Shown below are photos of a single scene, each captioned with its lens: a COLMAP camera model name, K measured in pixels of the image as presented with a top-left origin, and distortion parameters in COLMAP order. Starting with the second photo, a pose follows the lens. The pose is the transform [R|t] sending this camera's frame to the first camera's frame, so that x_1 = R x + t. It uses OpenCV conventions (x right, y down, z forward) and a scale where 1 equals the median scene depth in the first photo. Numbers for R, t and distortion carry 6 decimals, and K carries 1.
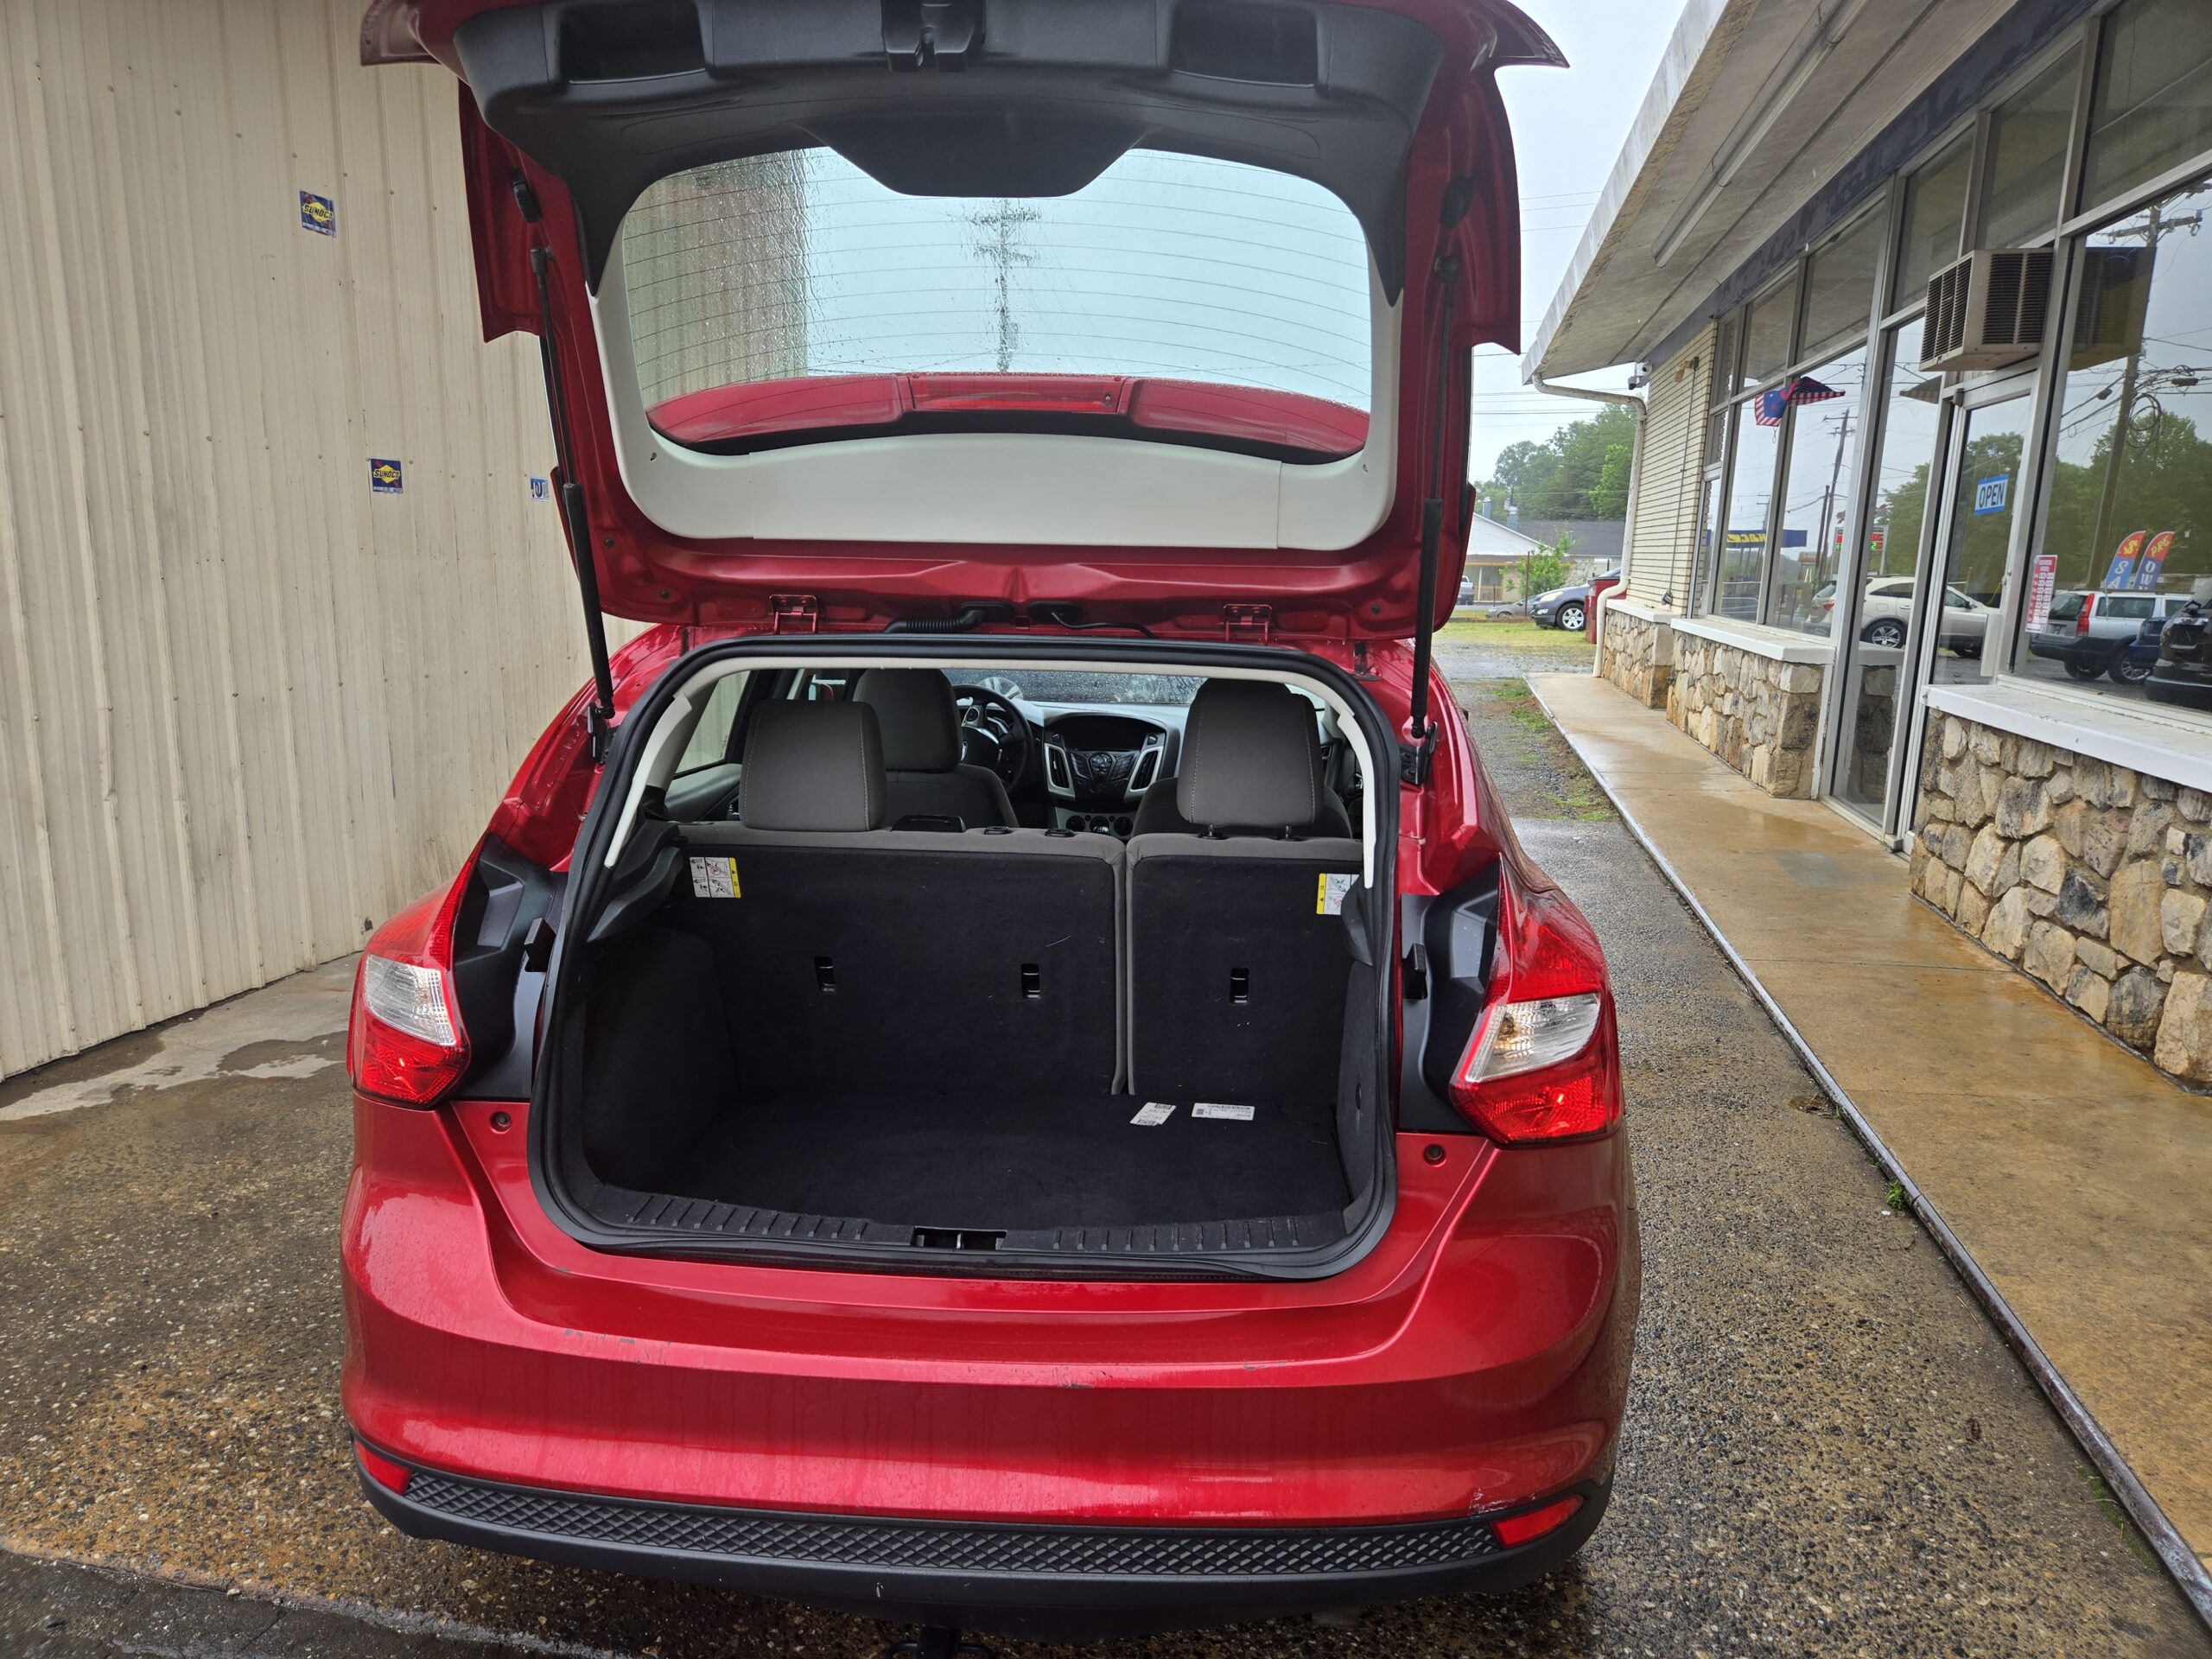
lens RADIAL K [[1473.9, 0, 1102.3], [0, 1473.9, 860.0], [0, 0, 1]] dist [0.071684, -0.067777]
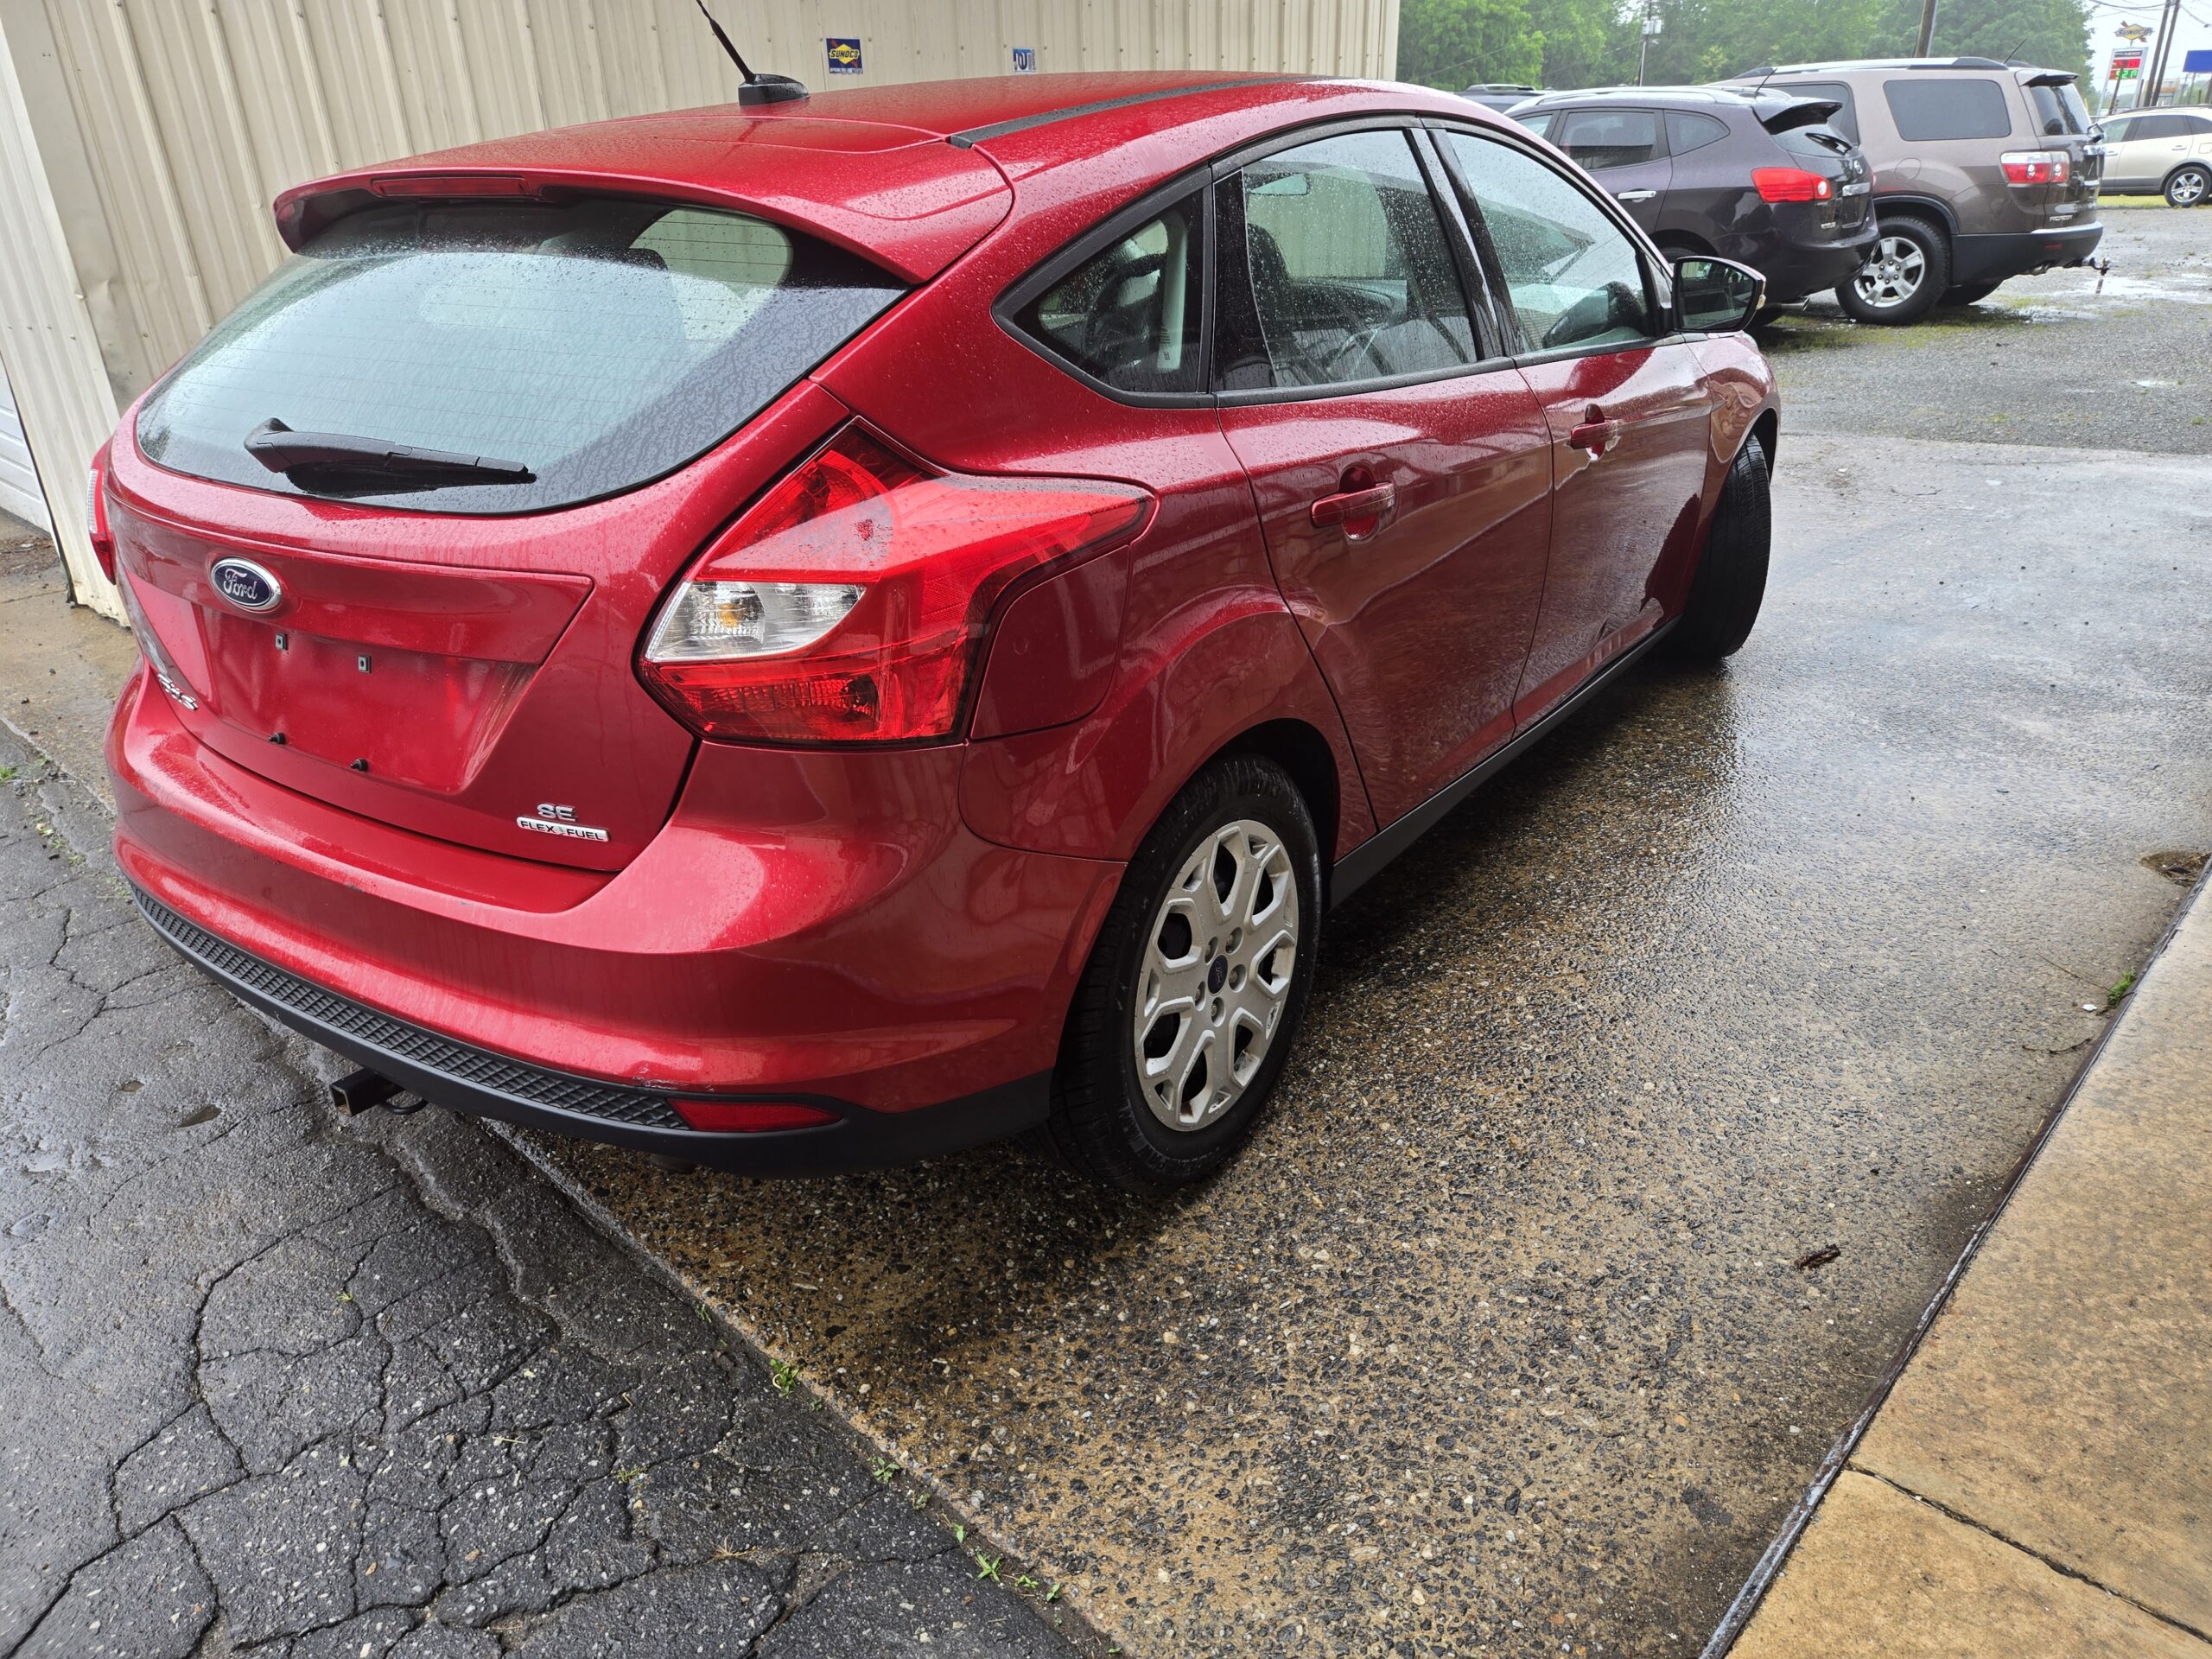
lens RADIAL K [[1488.8, 0, 1105.6], [0, 1488.8, 865.9], [0, 0, 1]] dist [0.059132, -0.044568]
pose [[0.854095, 0.180599, -0.487755, 0.337791], [-0.057091, 0.964667, 0.257213, 0.008571], [0.516974, -0.191838, 0.834228, 0.120135]]
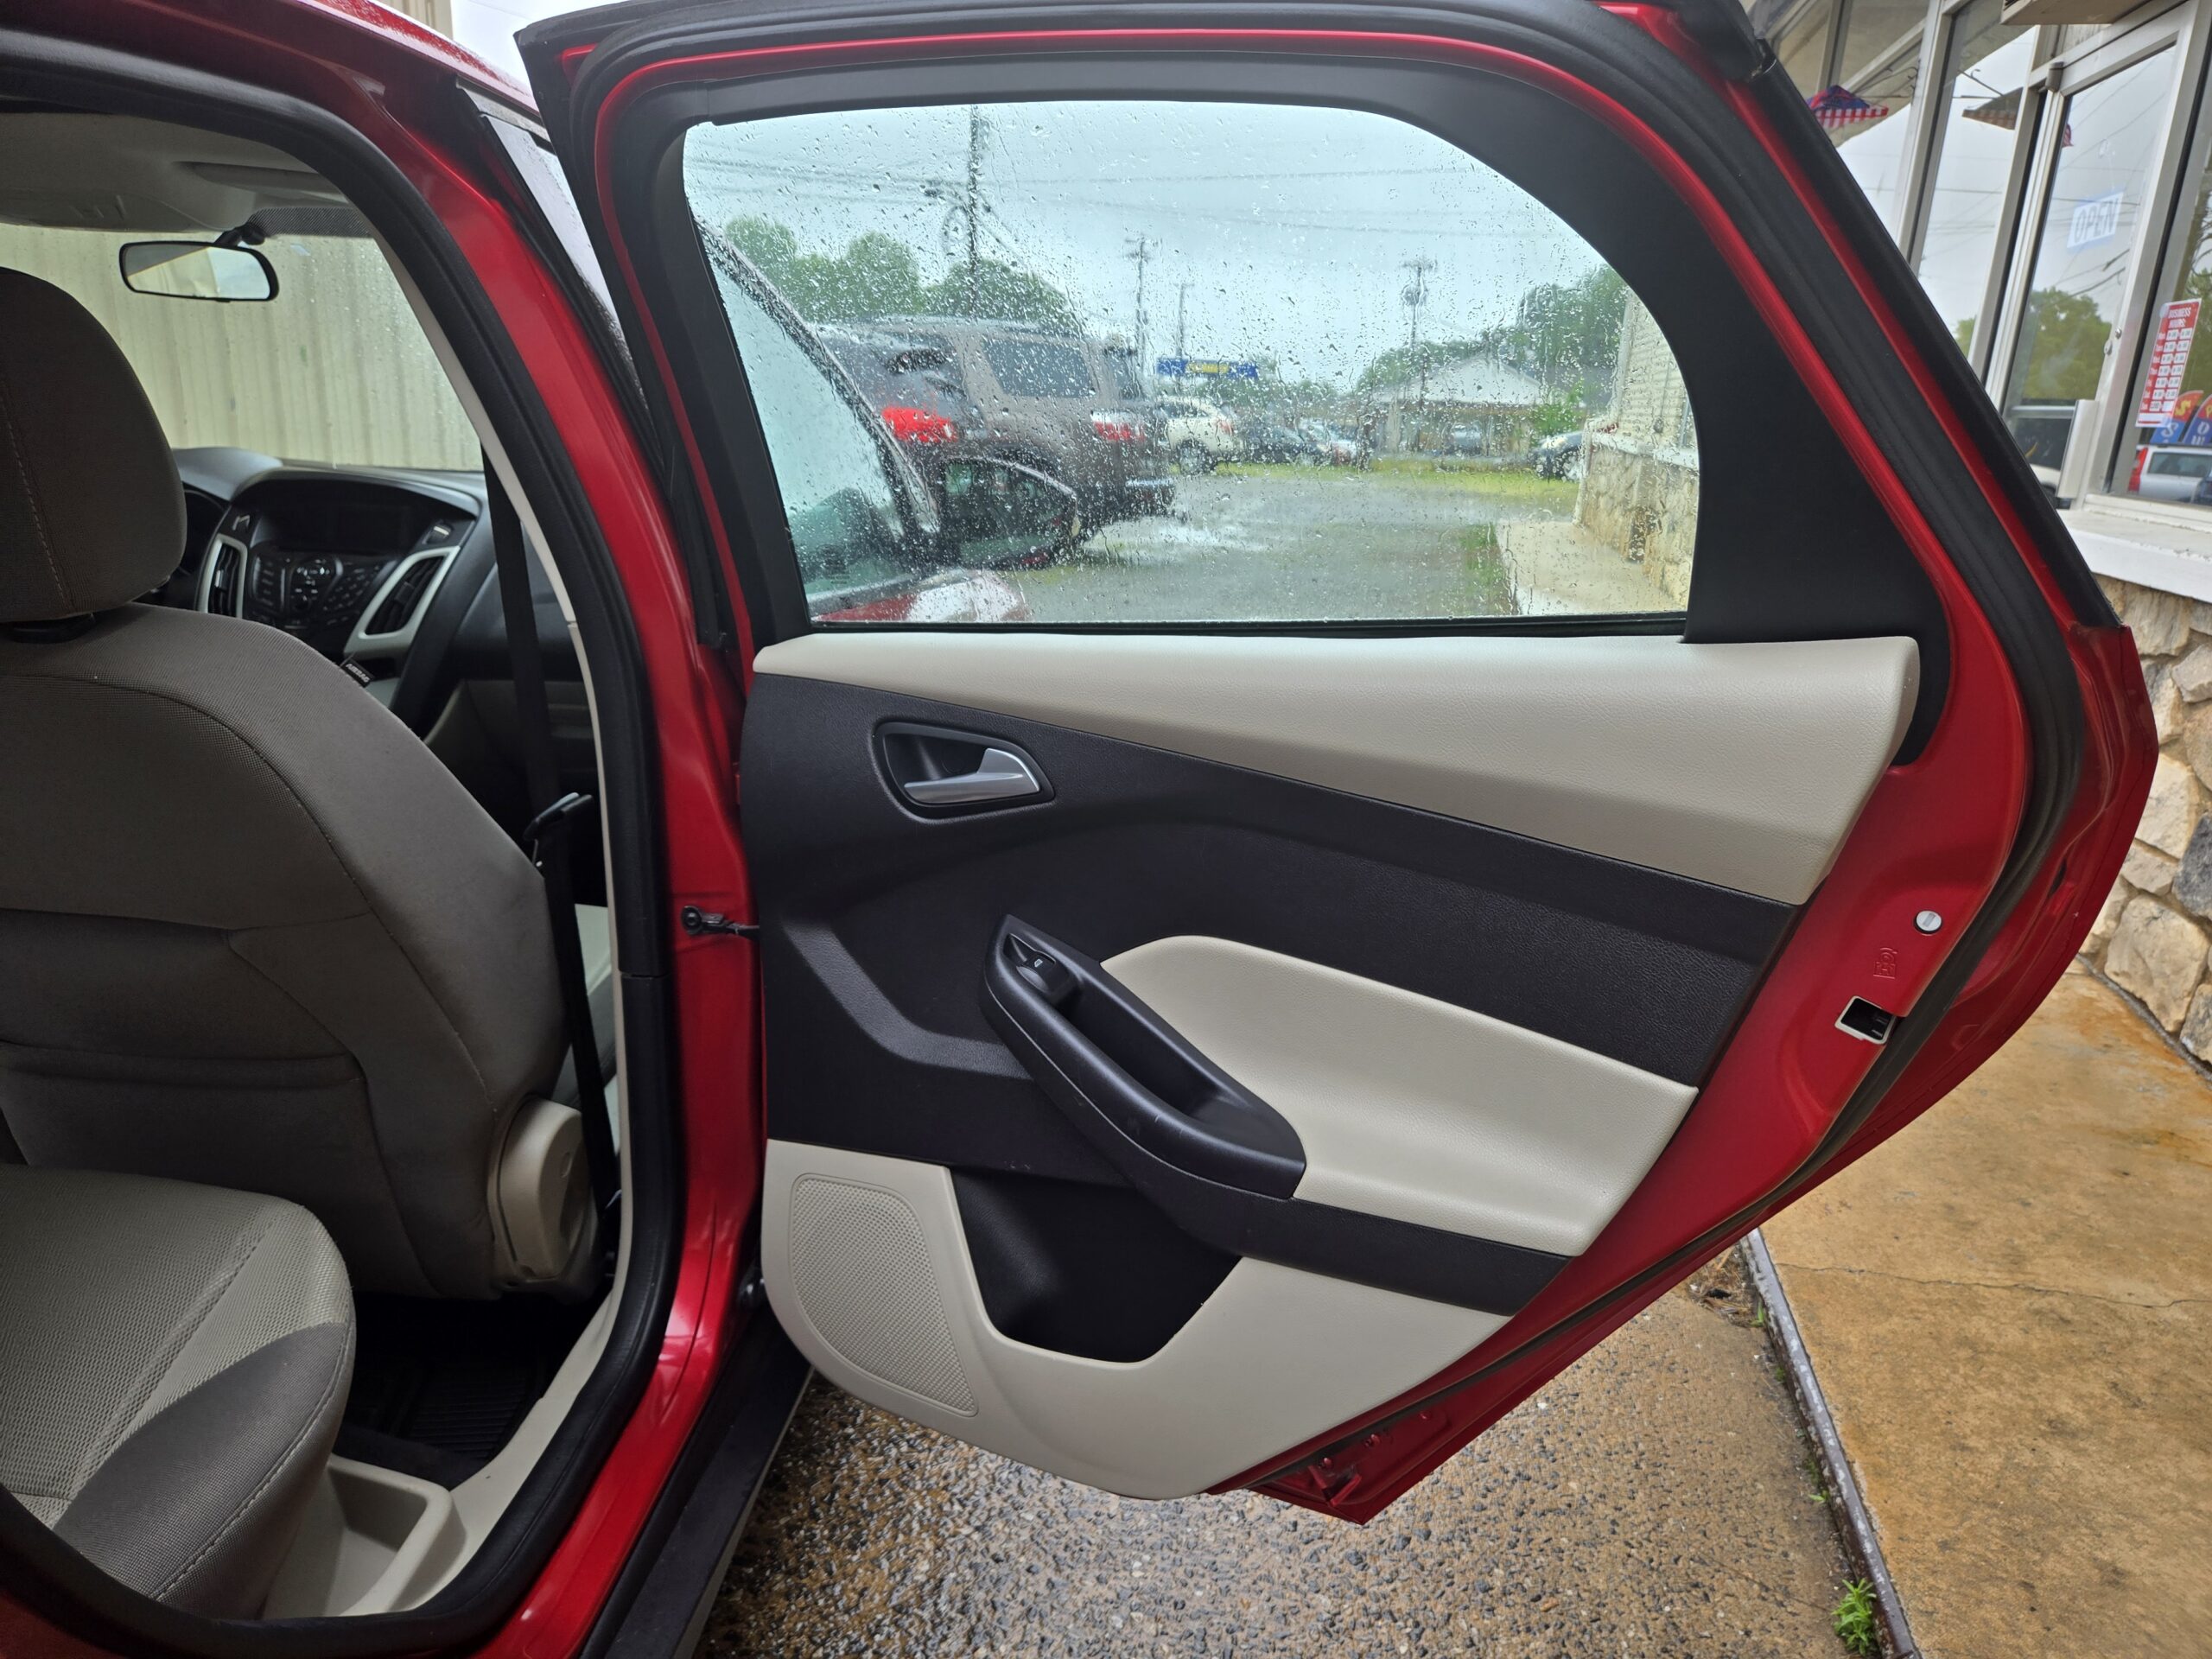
lens RADIAL K [[1476.7, 0, 1117.3], [0, 1476.7, 858.7], [0, 0, 1]] dist [0.074190, -0.067204]
pose [[0.999651, 0.025256, 0.007808, 0.227065], [-0.025889, 0.995058, 0.095862, -0.023502], [-0.005348, -0.096030, 0.995364, 0.435209]]
